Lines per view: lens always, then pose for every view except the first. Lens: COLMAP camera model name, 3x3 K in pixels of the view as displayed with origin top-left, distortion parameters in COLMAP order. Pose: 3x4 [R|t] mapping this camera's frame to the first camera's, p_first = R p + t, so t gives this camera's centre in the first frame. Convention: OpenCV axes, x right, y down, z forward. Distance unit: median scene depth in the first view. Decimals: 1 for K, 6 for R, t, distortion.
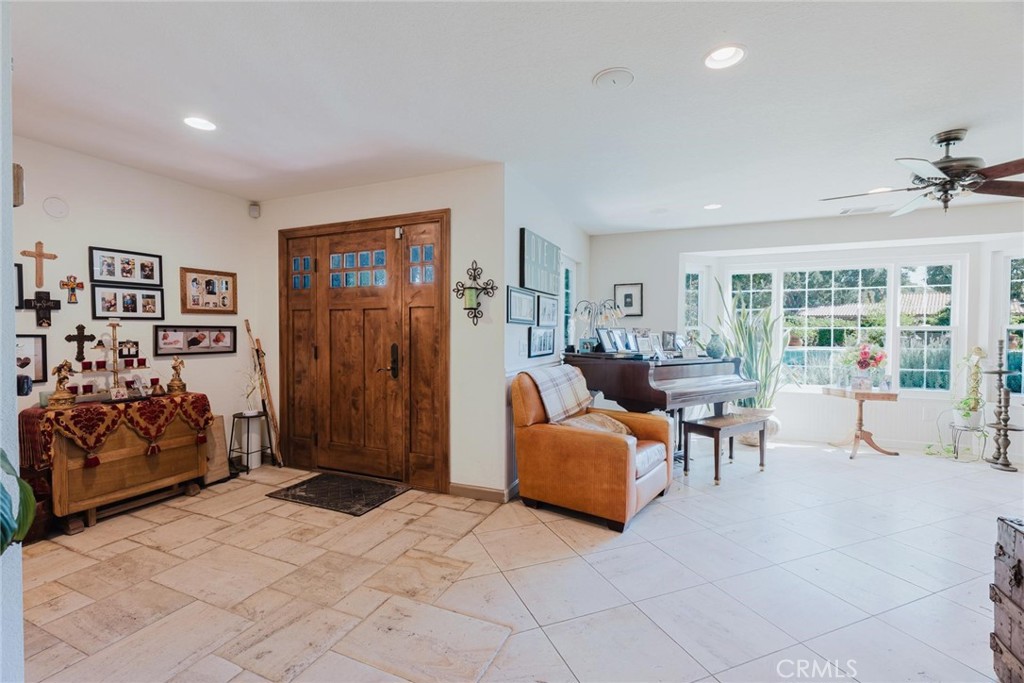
lens RADIAL K [[454.4, 0, 509.9], [0, 454.4, 342.3], [0, 0, 1]] dist [-0.009496, 0.001064]
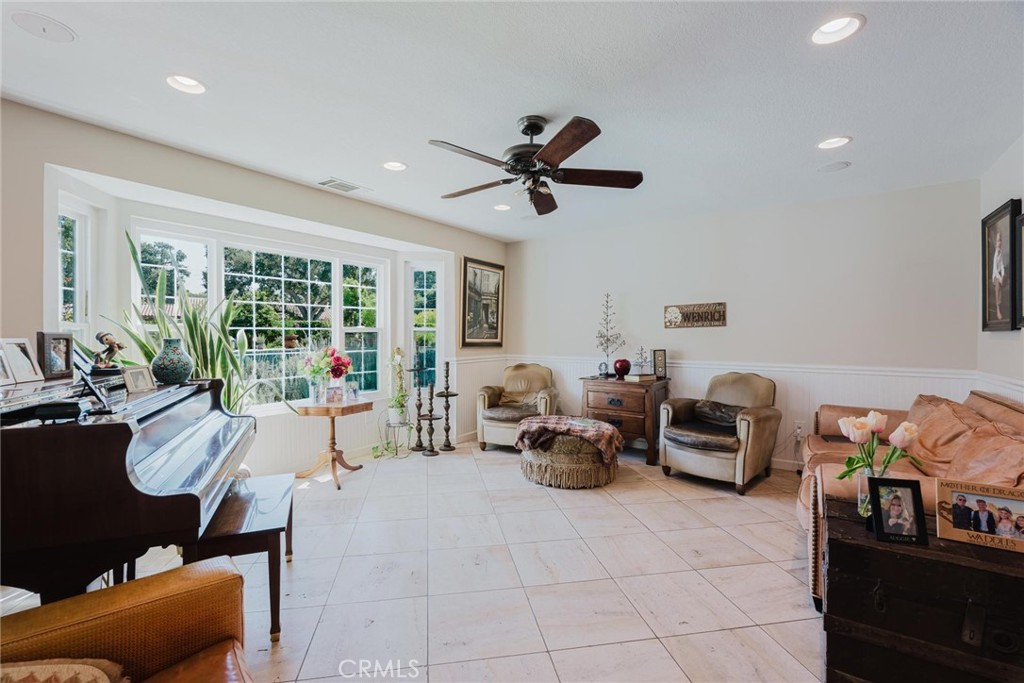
lens RADIAL K [[454.4, 0, 510.8], [0, 454.4, 343.3], [0, 0, 1]] dist [-0.009496, 0.001064]
pose [[0.205386, -0.024015, 0.978386, 0.025735], [0.024239, 0.999517, 0.019445, -0.013676], [-0.978381, 0.019721, 0.205868, 0.513353]]
